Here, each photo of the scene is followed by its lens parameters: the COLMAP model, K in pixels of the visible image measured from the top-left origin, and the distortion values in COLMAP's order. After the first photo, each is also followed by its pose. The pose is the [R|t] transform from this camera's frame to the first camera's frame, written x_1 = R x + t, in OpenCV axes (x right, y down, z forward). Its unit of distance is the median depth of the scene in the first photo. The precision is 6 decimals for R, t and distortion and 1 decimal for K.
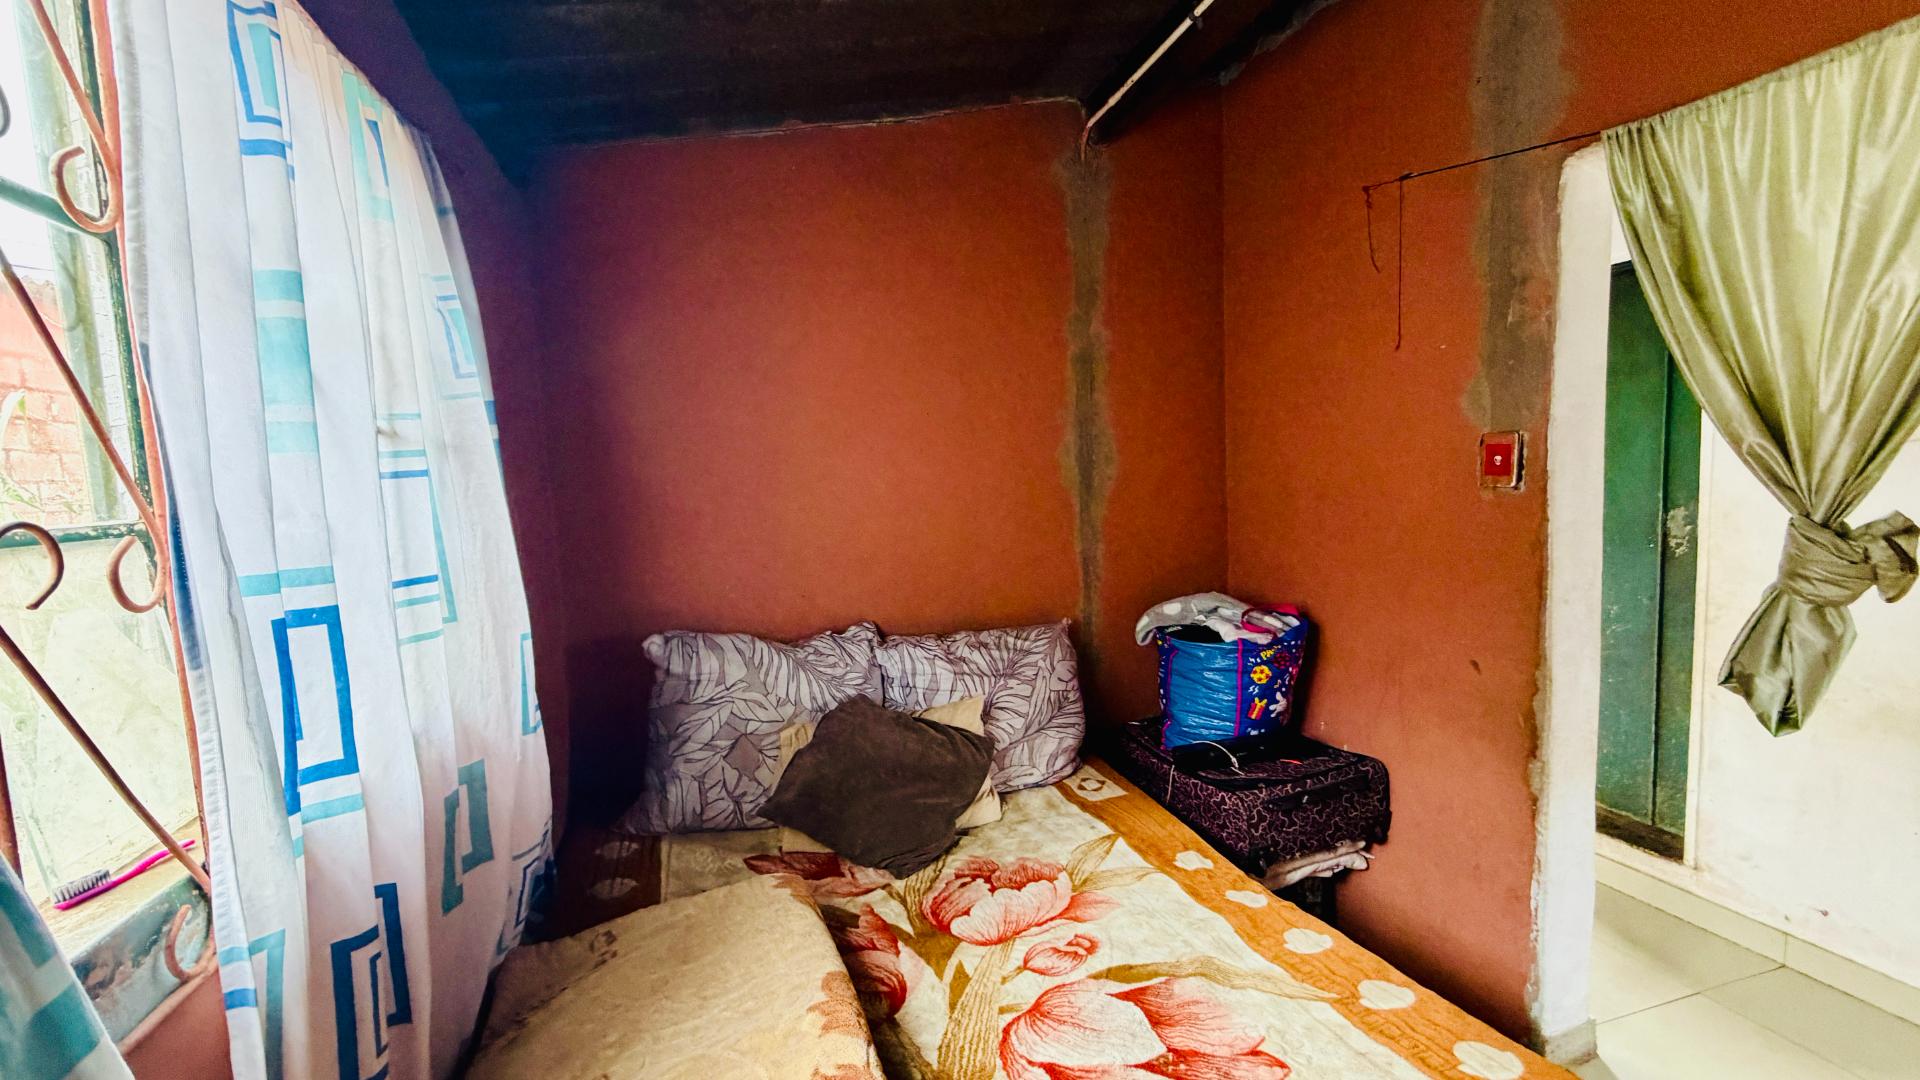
lens RADIAL K [[764.2, 0, 957.5], [0, 764.2, 539.3], [0, 0, 1]] dist [-0.000006, 0.000004]
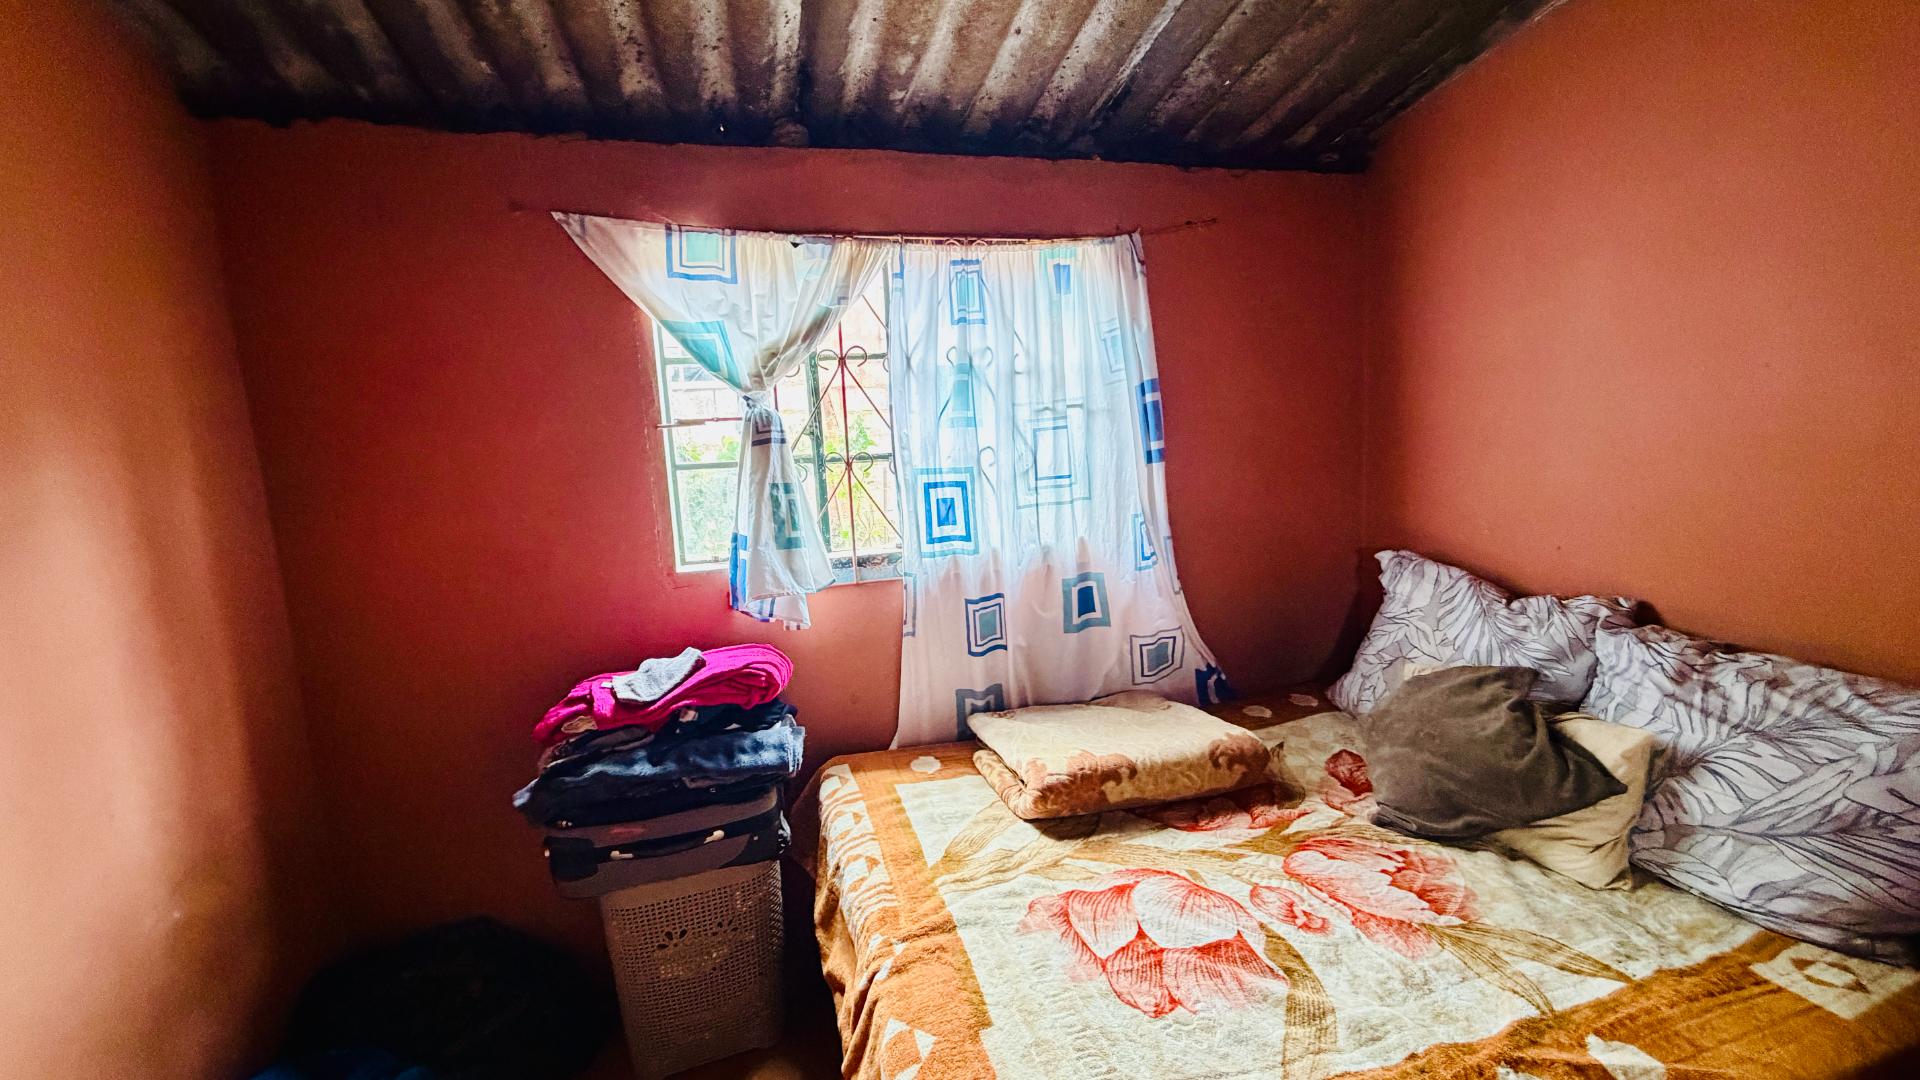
lens RADIAL K [[764.2, 0, 957.5], [0, 764.2, 539.3], [0, 0, 1]] dist [-0.000006, 0.000004]
pose [[-0.037312, 0.183136, -0.982379, 0.729749], [-0.028139, 0.982481, 0.184224, -0.081418], [0.998907, 0.034517, -0.031505, 0.390554]]
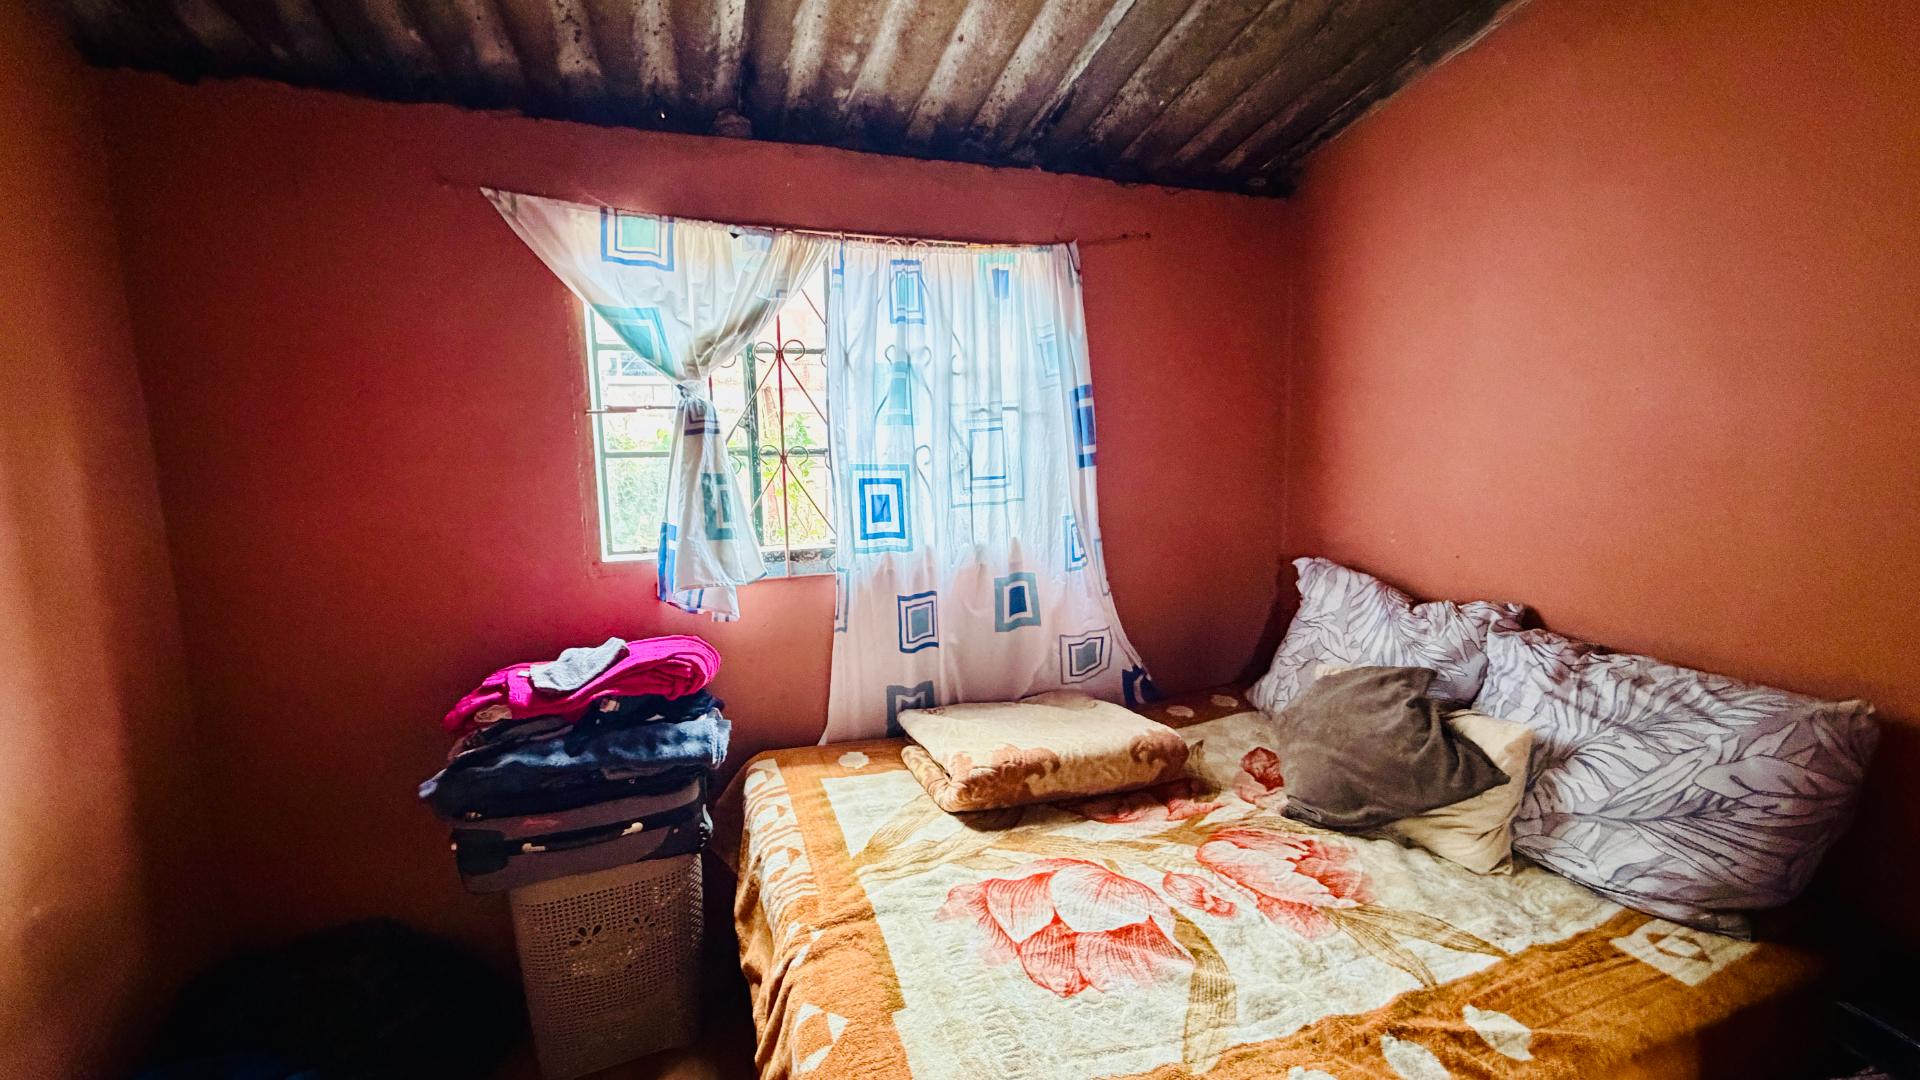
lens RADIAL K [[764.2, 0, 957.5], [0, 764.2, 539.3], [0, 0, 1]] dist [-0.000006, 0.000004]
pose [[0.029470, 0.170140, -0.984979, 0.742879], [-0.064516, 0.983676, 0.167985, -0.067126], [0.997481, 0.058596, 0.039965, 0.406143]]
